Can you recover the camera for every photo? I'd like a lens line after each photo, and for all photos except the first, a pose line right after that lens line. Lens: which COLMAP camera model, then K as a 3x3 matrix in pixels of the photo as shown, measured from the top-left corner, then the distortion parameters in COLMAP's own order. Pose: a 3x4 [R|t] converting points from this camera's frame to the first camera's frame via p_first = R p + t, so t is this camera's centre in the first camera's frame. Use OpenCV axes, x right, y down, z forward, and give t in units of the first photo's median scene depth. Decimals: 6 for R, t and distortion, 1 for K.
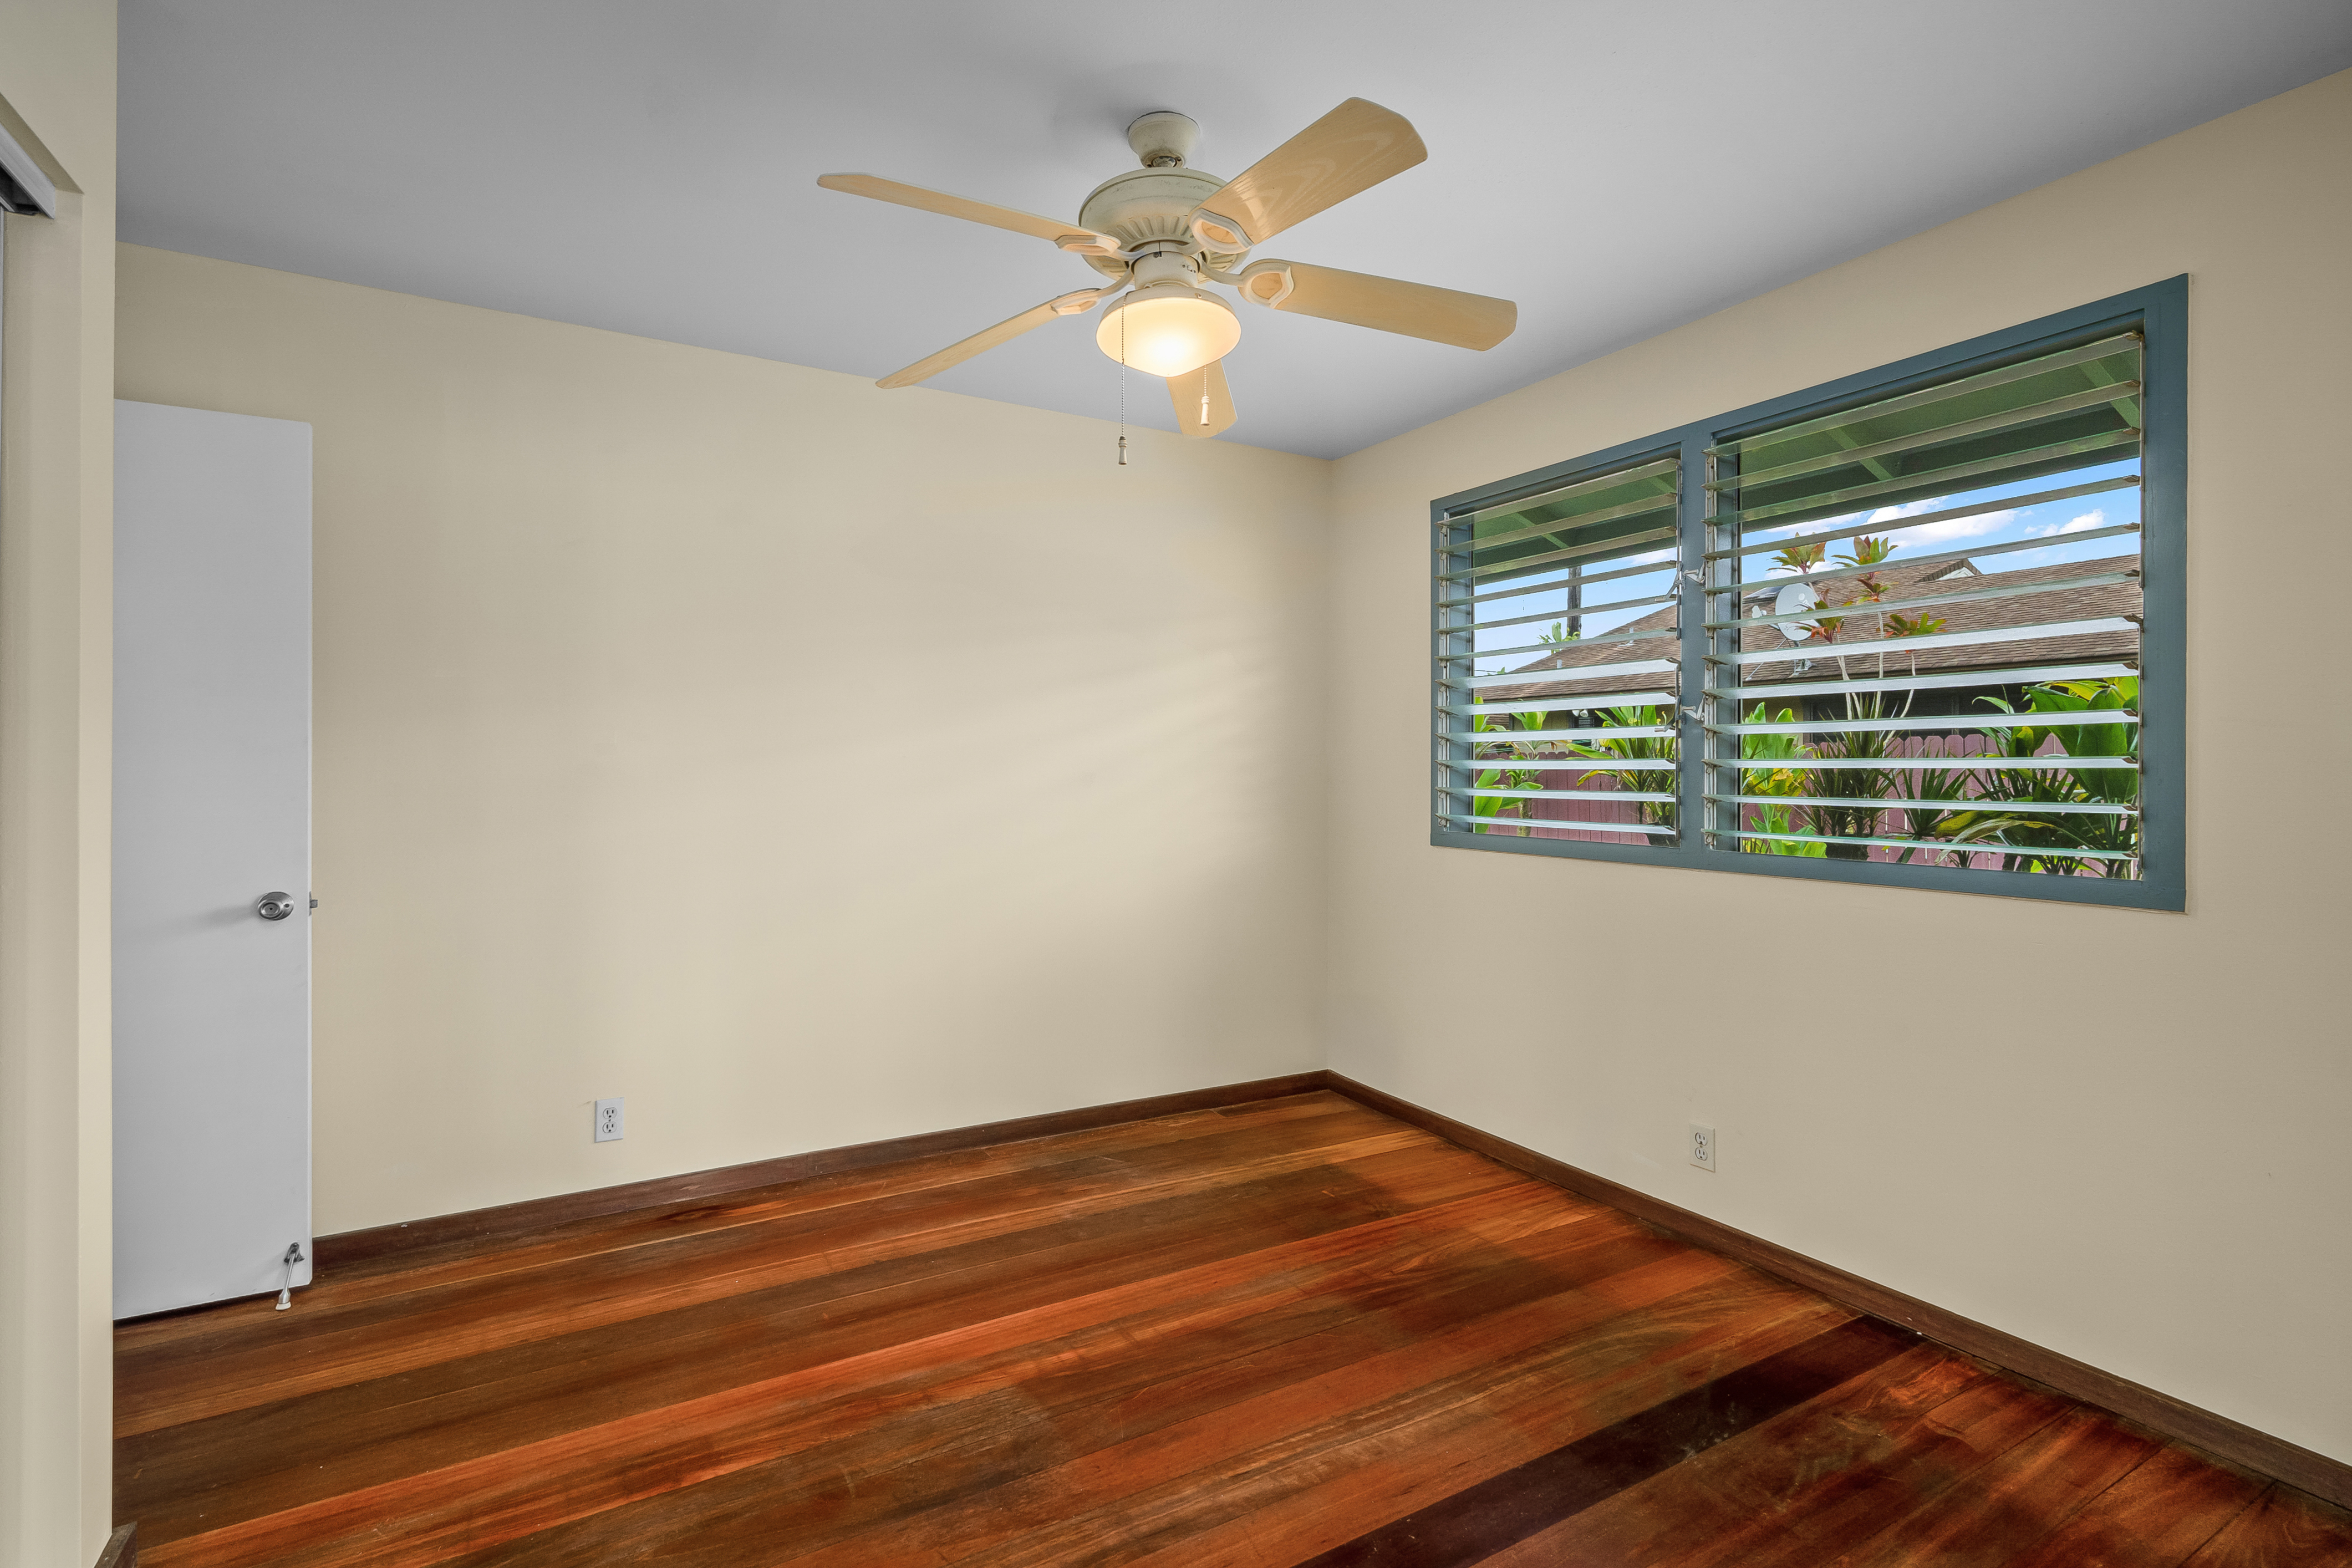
lens RADIAL K [[1089.7, 0, 1175.9], [0, 1089.7, 774.9], [0, 0, 1]] dist [0.003156, -0.000710]
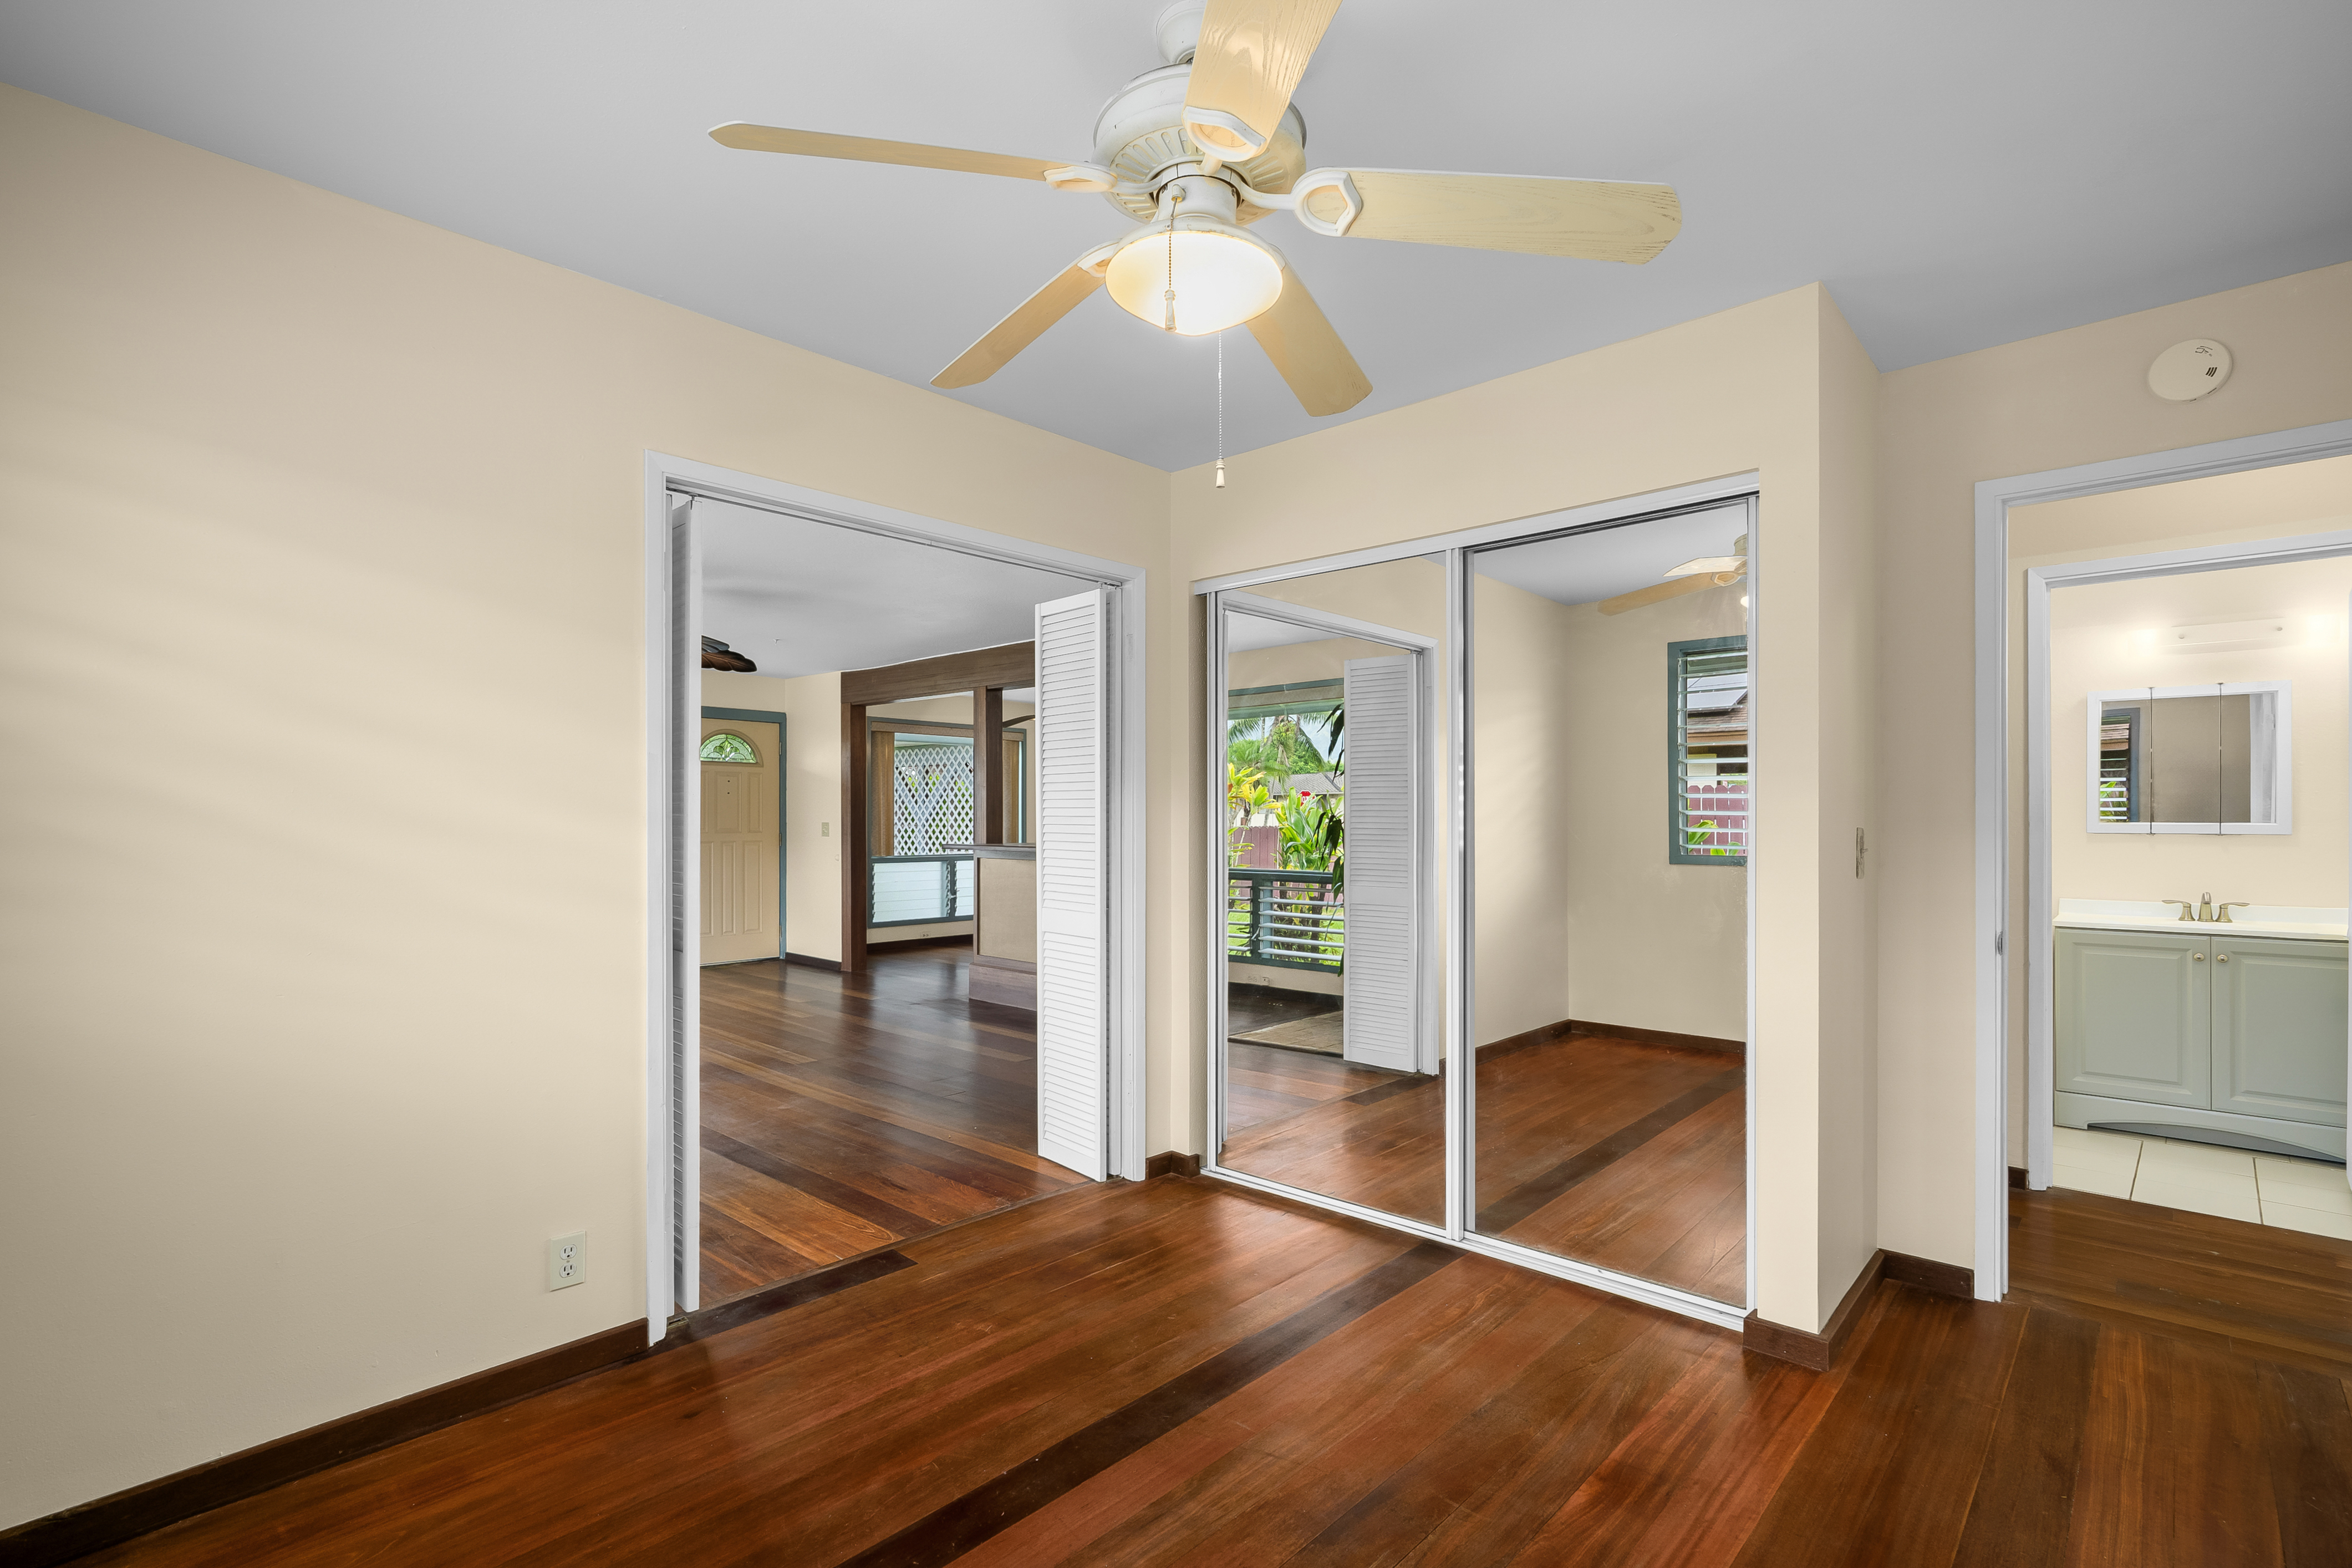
lens RADIAL K [[1089.7, 0, 1182.6], [0, 1089.7, 801.6], [0, 0, 1]] dist [0.003156, -0.000710]
pose [[-0.960679, -0.001543, -0.277656, 0.256526], [-0.000692, 0.999995, -0.003163, -0.025265], [0.277659, -0.002847, -0.960675, 2.014779]]
